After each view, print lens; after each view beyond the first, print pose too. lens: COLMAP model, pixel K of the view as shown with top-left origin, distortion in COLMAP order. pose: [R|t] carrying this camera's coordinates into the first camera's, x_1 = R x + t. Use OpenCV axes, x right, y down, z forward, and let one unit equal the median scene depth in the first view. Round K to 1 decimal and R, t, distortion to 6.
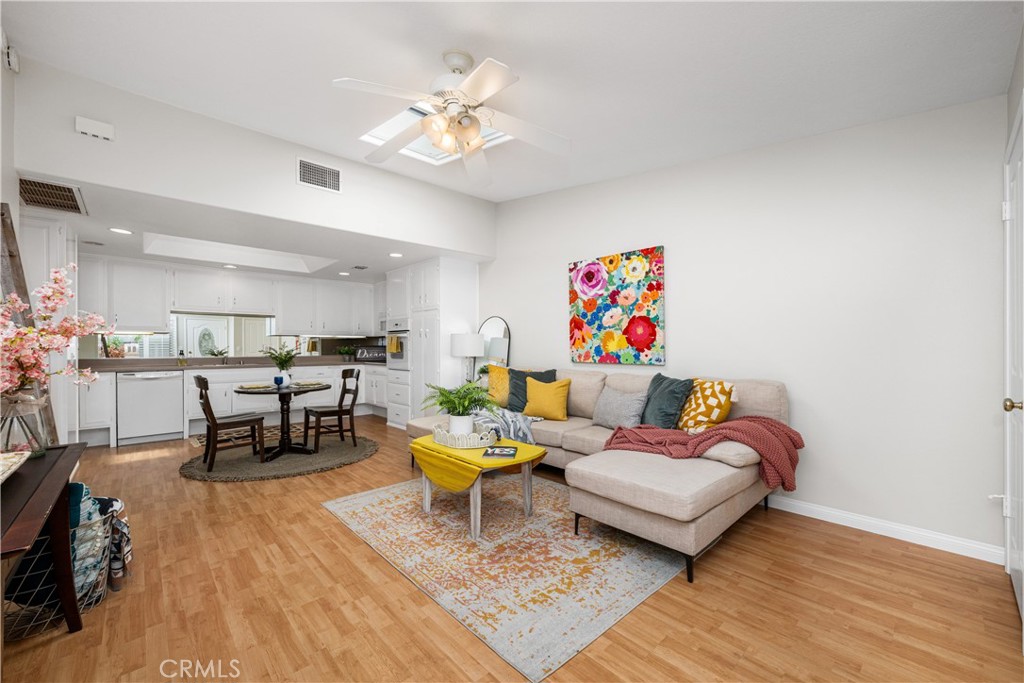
lens RADIAL K [[405.9, 0, 514.0], [0, 405.9, 347.6], [0, 0, 1]] dist [-0.001092, -0.000107]
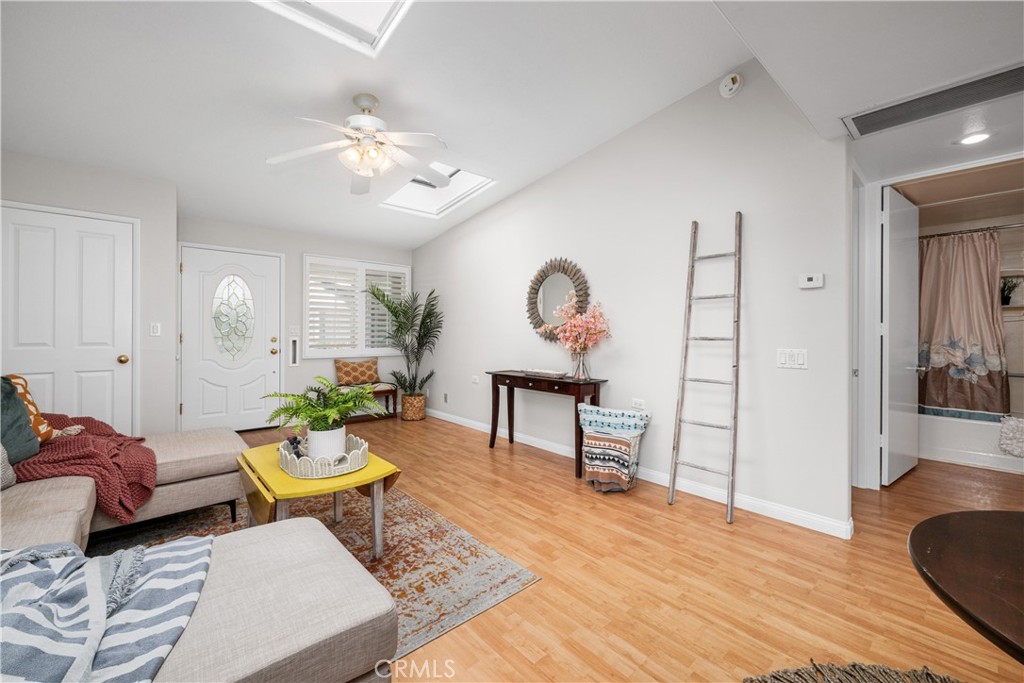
lens RADIAL K [[411.3, 0, 516.7], [0, 411.3, 332.7], [0, 0, 1]] dist [0.000025, -0.000148]
pose [[-0.999898, 0.000692, 0.014277, -0.354770], [0.000695, 1.000000, 0.000166, 0.001406], [-0.014276, 0.000176, -0.999898, 1.294754]]
